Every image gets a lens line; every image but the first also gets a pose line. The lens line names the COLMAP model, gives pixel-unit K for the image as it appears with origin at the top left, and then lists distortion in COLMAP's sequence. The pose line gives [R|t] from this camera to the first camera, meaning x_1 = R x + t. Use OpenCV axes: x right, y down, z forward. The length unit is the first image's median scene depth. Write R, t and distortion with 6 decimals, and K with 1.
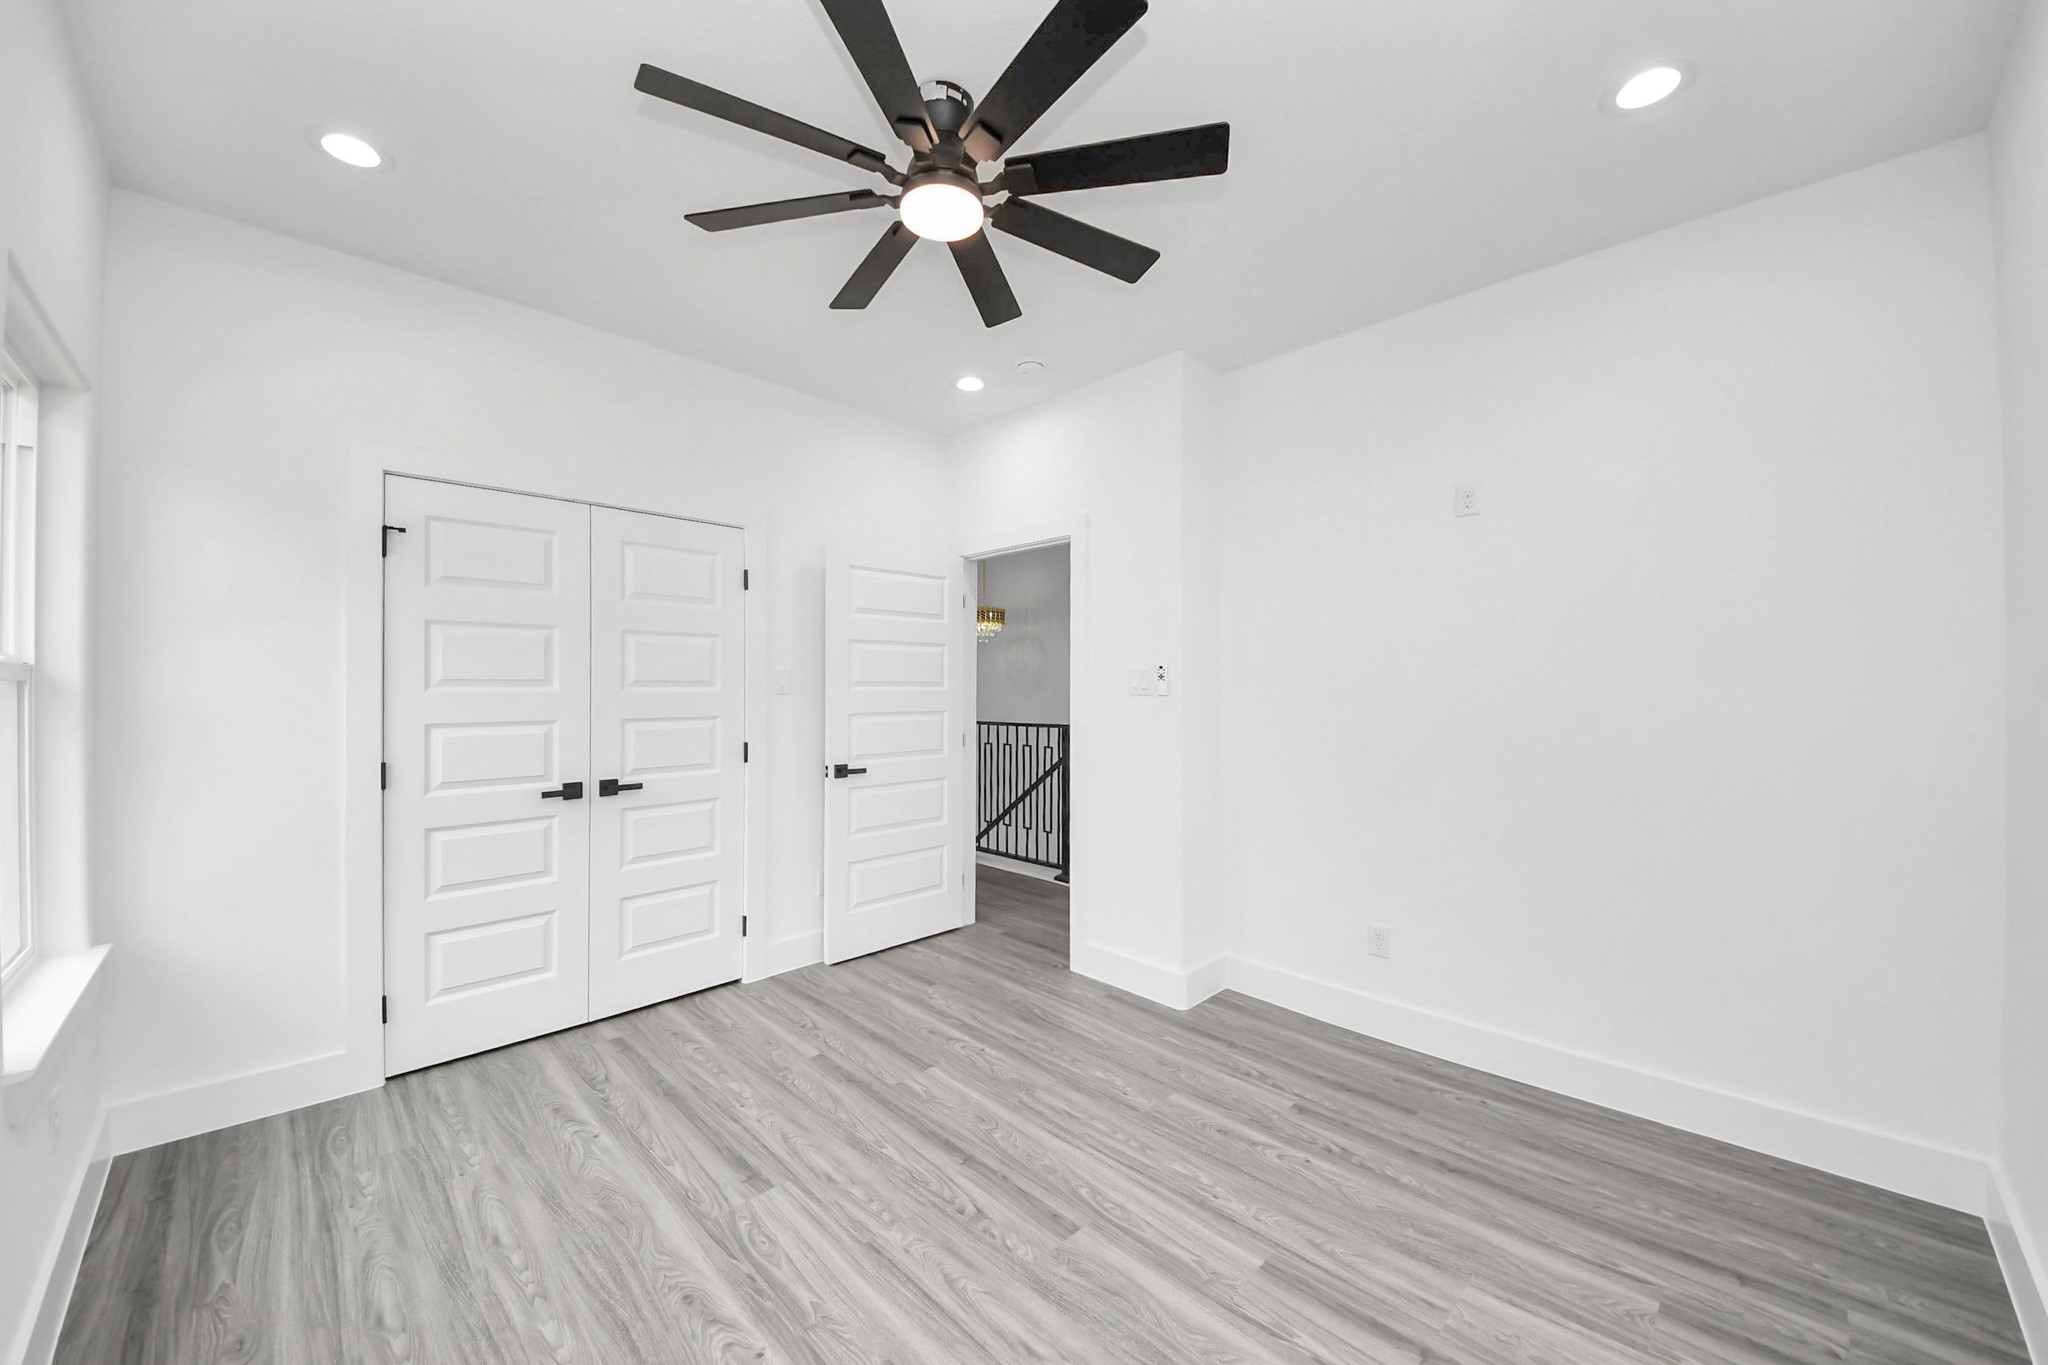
lens RADIAL K [[769.8, 0, 1023.0], [0, 769.8, 660.9], [0, 0, 1]] dist [0.056547, -0.028404]
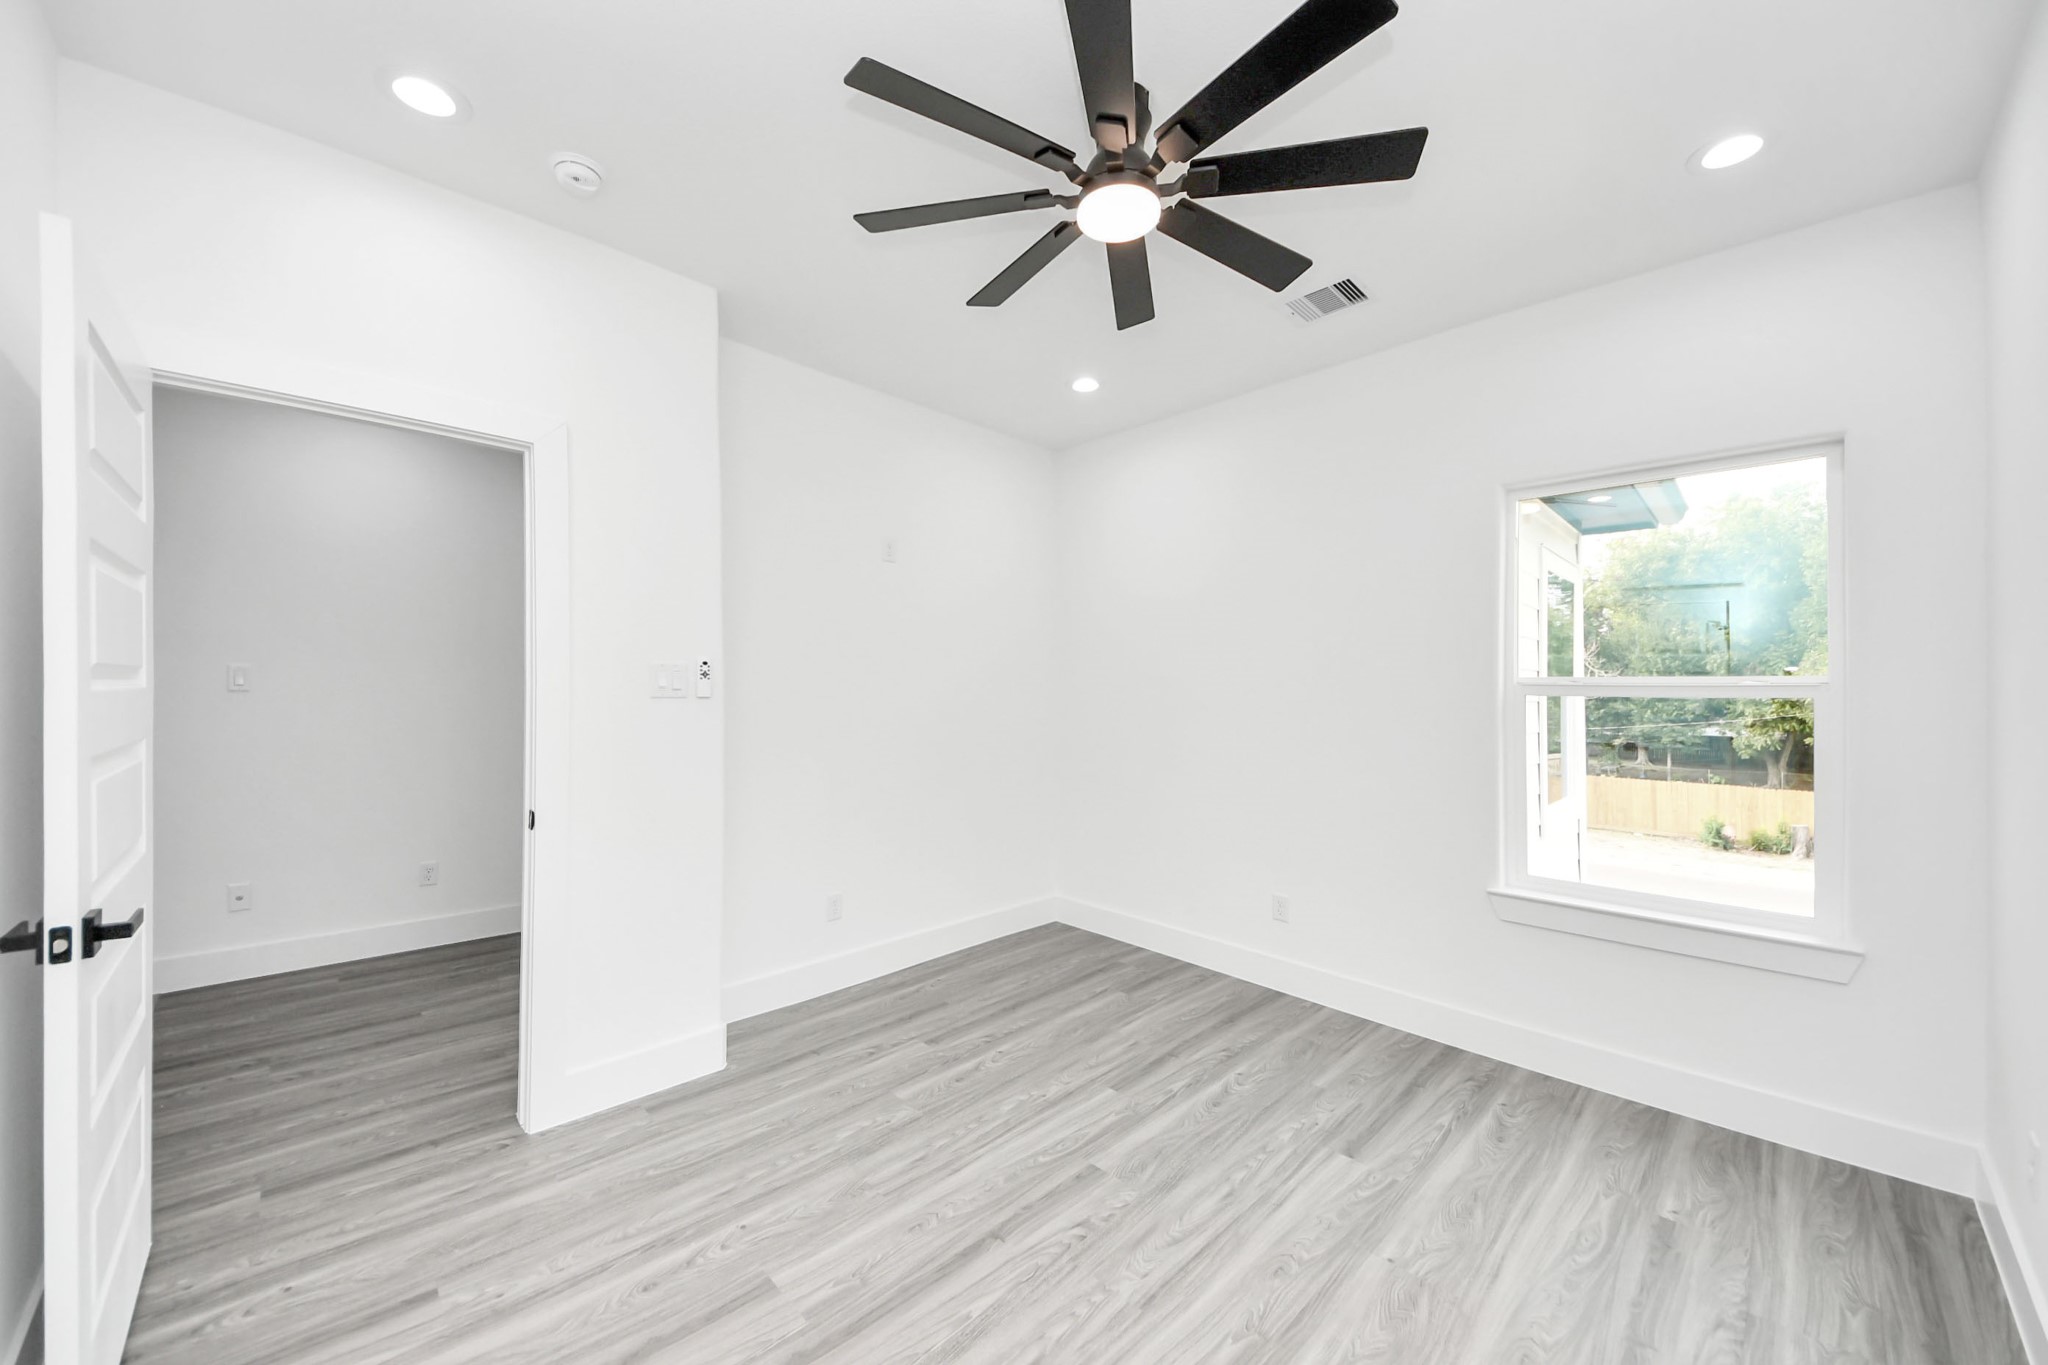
lens RADIAL K [[769.8, 0, 1023.0], [0, 769.8, 660.9], [0, 0, 1]] dist [0.056547, -0.028404]
pose [[-0.009148, 0.038664, 0.999210, -0.881260], [-0.047833, 0.998091, -0.039059, 0.029981], [-0.998813, -0.048152, -0.007281, 0.917819]]
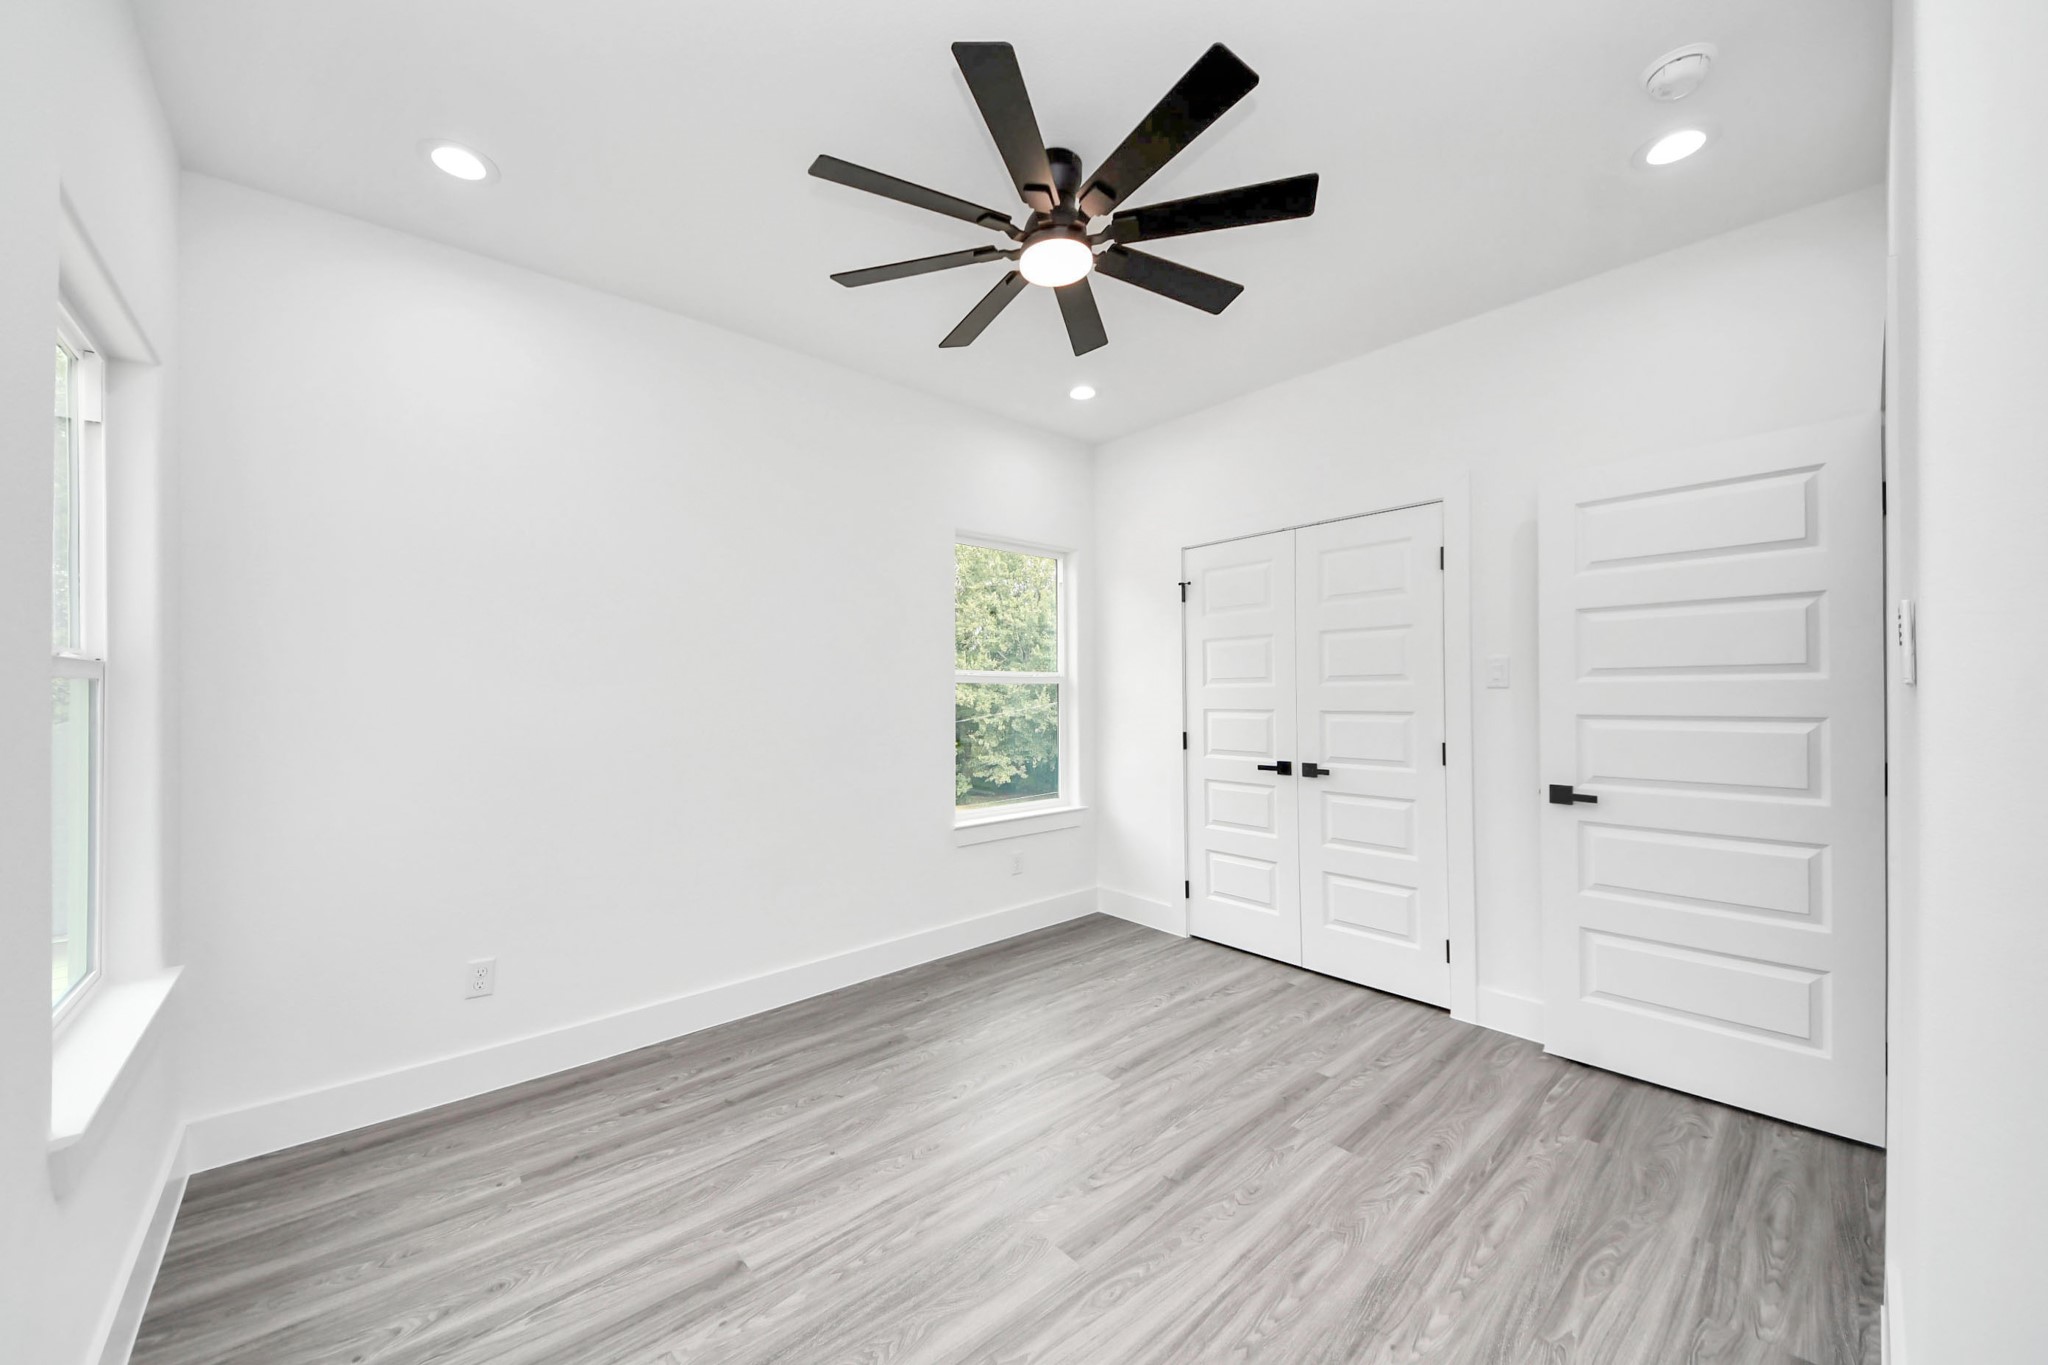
lens RADIAL K [[763.8, 0, 980.6], [0, 763.8, 684.7], [0, 0, 1]] dist [0.014257, -0.010873]
pose [[-0.094072, -0.007721, -0.995535, 0.791034], [0.040196, 0.999125, -0.011547, 0.040334], [0.994754, -0.041103, -0.093679, 0.803393]]
